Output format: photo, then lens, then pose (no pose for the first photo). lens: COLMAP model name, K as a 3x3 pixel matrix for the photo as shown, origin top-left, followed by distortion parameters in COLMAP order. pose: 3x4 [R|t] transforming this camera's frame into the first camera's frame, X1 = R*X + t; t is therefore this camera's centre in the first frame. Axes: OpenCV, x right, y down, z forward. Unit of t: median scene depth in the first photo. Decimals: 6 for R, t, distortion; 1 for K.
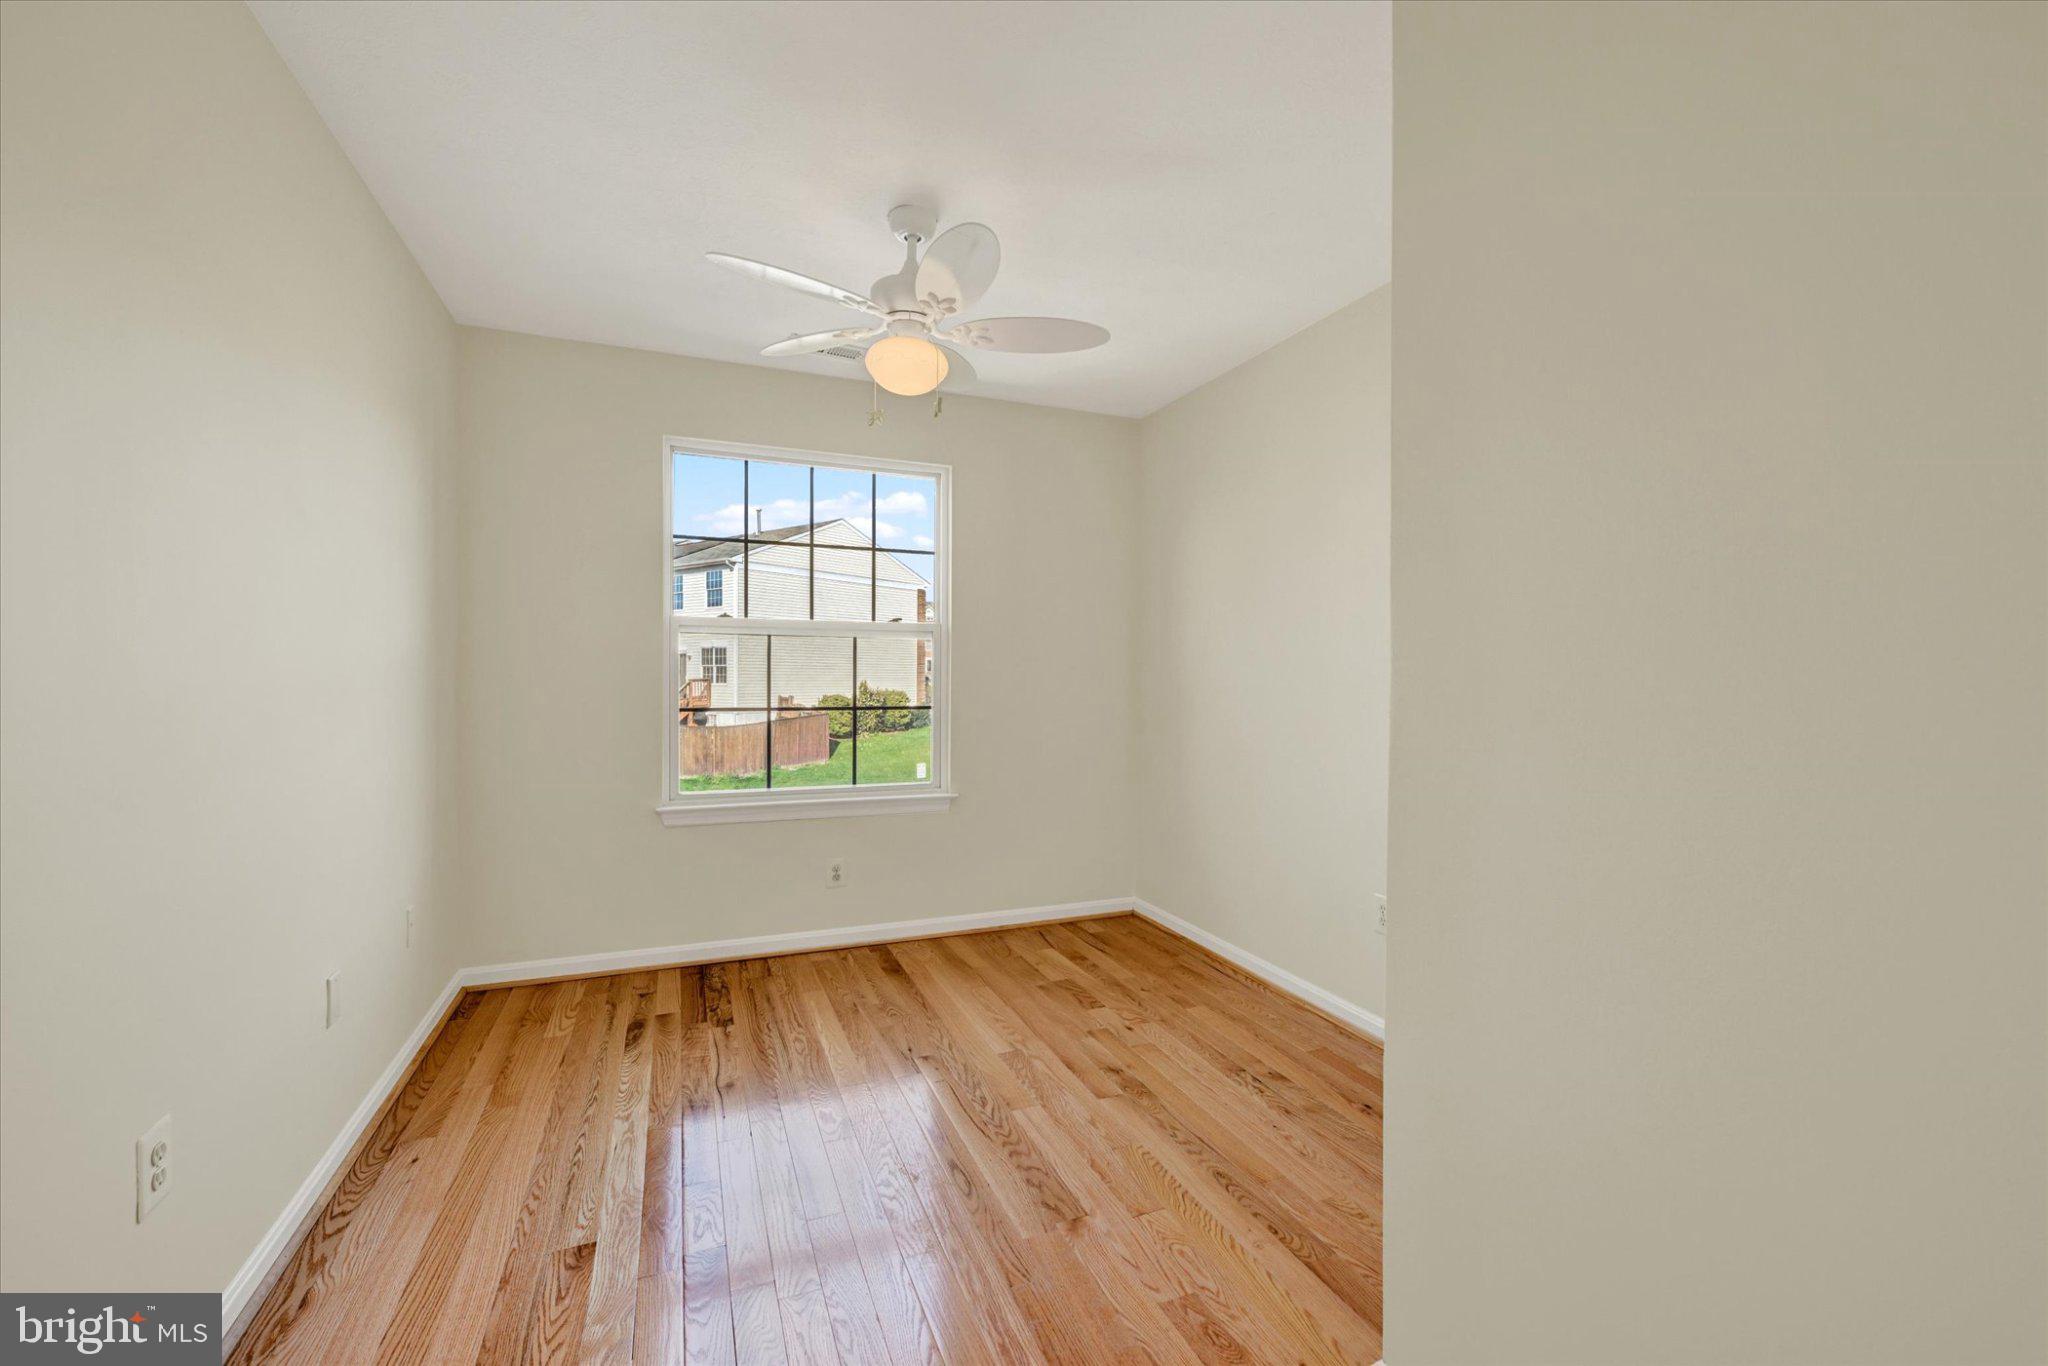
lens RADIAL K [[830.2, 0, 1024.0], [0, 830.2, 683.0], [0, 0, 1]] dist [0.000704, 0.000006]
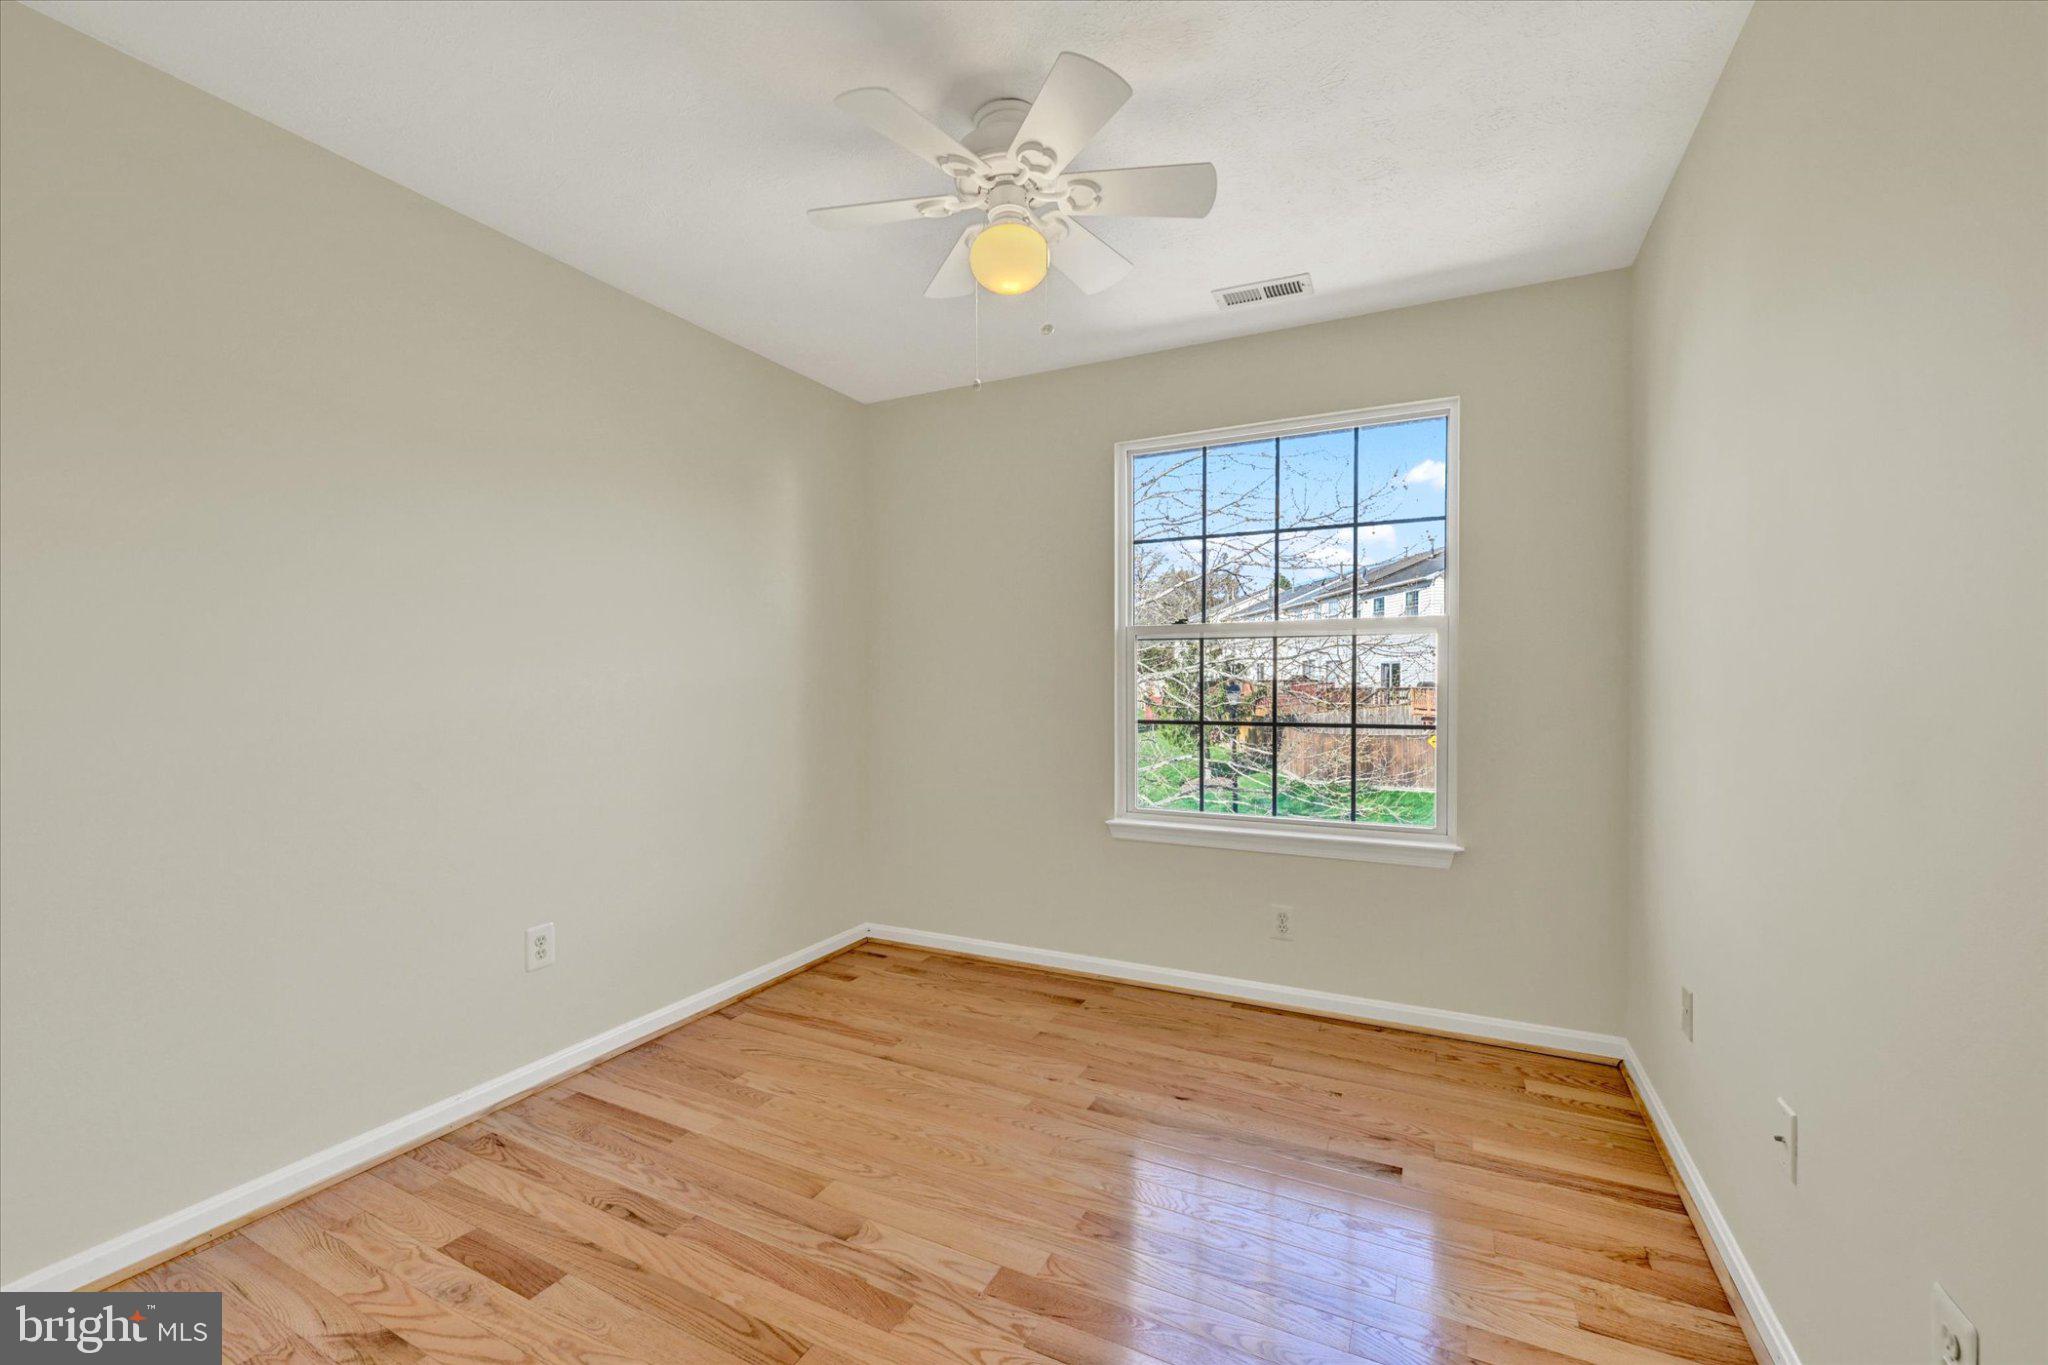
lens RADIAL K [[1006.3, 0, 1024.0], [0, 1006.3, 682.5], [0, 0, 1]] dist [-0.000743, -0.000022]
pose [[0.588831, -0.009715, -0.808198, 0.465329], [-0.001178, 0.999916, -0.012878, 0.002237], [0.808255, 0.008535, 0.588771, 0.198224]]
